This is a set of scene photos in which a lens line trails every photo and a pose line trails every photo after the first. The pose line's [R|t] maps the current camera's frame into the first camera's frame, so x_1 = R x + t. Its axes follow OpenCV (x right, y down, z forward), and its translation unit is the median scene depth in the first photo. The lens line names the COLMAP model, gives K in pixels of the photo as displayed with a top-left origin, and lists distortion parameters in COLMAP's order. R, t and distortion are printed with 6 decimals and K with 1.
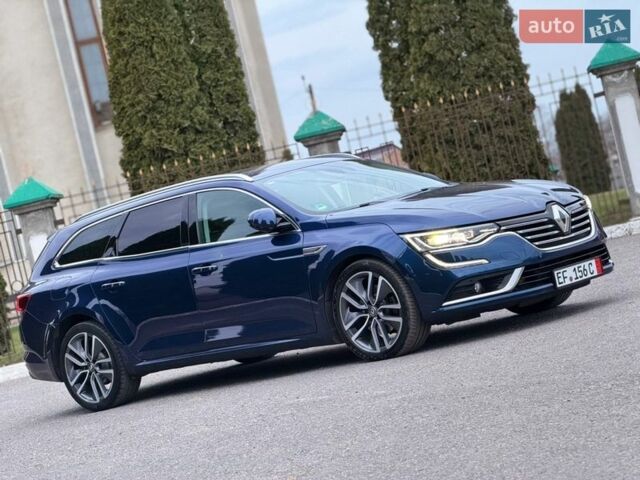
lens RADIAL K [[1950.6, 0, 320.0], [0, 1950.6, 240.0], [0, 0, 1]] dist [0.212272, 0.190653]
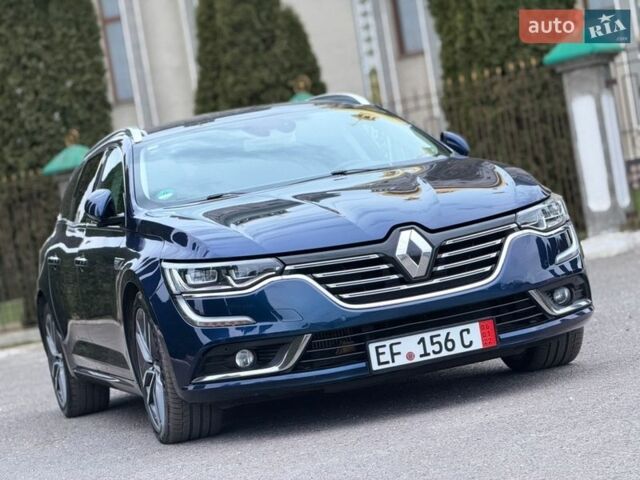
lens RADIAL K [[1950.6, 0, 320.0], [0, 1950.6, 240.0], [0, 0, 1]] dist [0.212272, 0.190653]
pose [[0.857483, 0.084753, -0.507484, 0.409094], [-0.025574, 0.992141, 0.122483, -0.089535], [0.513877, -0.092048, 0.852911, 0.471268]]
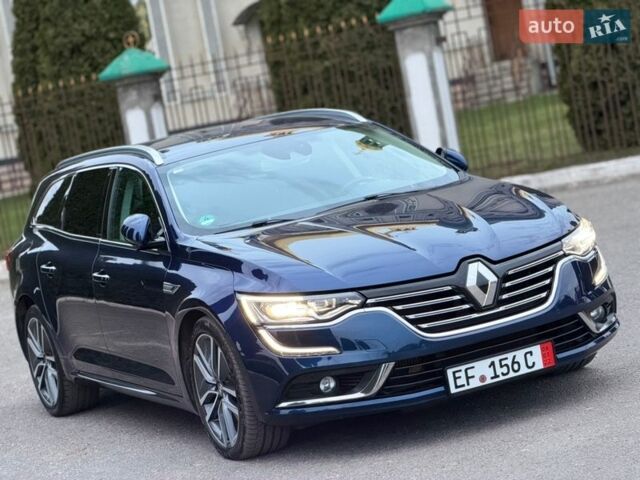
lens RADIAL K [[1950.6, 0, 320.0], [0, 1950.6, 240.0], [0, 0, 1]] dist [0.212272, 0.190653]
pose [[0.923329, 0.084923, -0.374502, 0.322025], [-0.024268, 0.986195, 0.163800, -0.134094], [0.383242, -0.142152, 0.912644, 0.379128]]
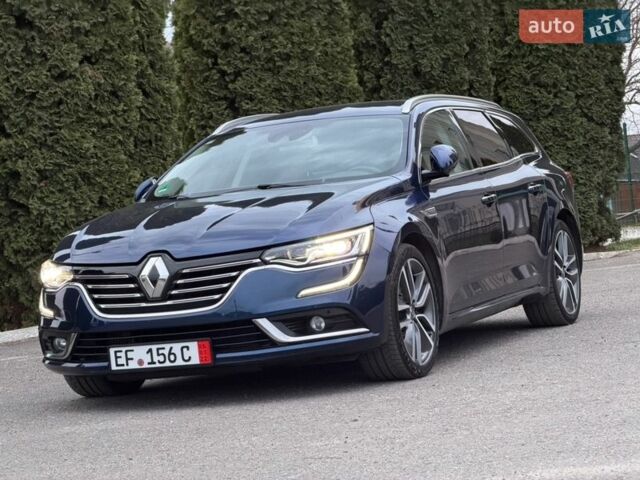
lens RADIAL K [[1950.6, 0, 320.0], [0, 1950.6, 240.0], [0, 0, 1]] dist [0.212272, 0.190653]
pose [[0.355120, 0.212156, -0.910428, 0.807090], [0.007933, 0.973188, 0.229875, -0.191921], [0.934787, -0.088856, 0.343916, 0.815566]]
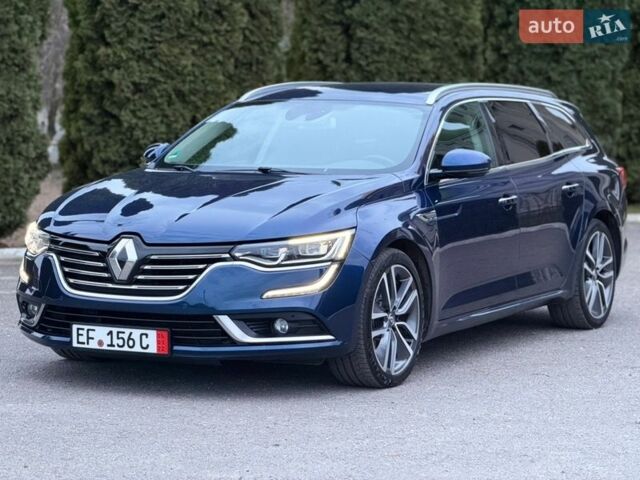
lens RADIAL K [[1950.6, 0, 320.0], [0, 1950.6, 240.0], [0, 0, 1]] dist [0.212272, 0.190653]
pose [[0.240750, 0.301174, -0.922677, 0.801029], [-0.077644, 0.953568, 0.290997, -0.232255], [0.967476, 0.001583, 0.252956, 0.895857]]
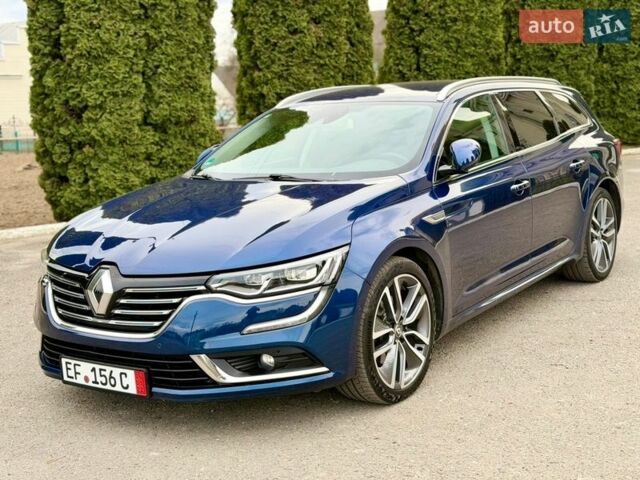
lens RADIAL K [[893.8, 0, 320.0], [0, 893.8, 240.0], [0, 0, 1]] dist [0.204807, -0.473558]
pose [[0.137401, 0.372150, -0.917947, 0.412495], [0.013214, 0.925965, 0.377378, -0.143796], [0.990427, -0.063982, 0.122310, 1.045214]]
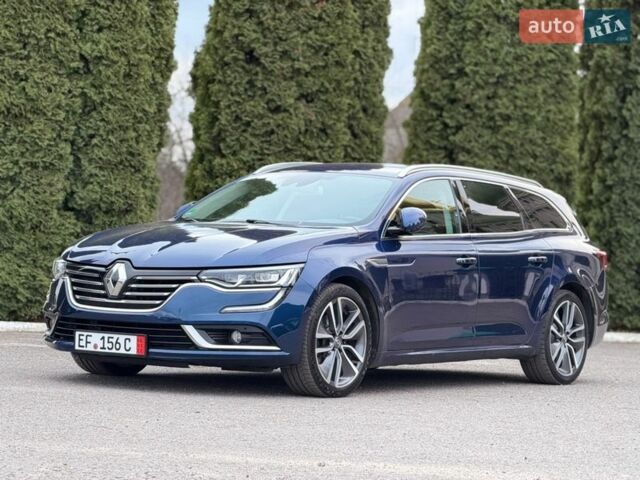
lens RADIAL K [[1950.6, 0, 320.0], [0, 1950.6, 240.0], [0, 0, 1]] dist [0.212272, 0.190653]
pose [[0.118444, 0.228672, -0.966271, 0.996689], [-0.085860, 0.971835, 0.219464, -0.233409], [0.989242, 0.056970, 0.134742, 0.978125]]
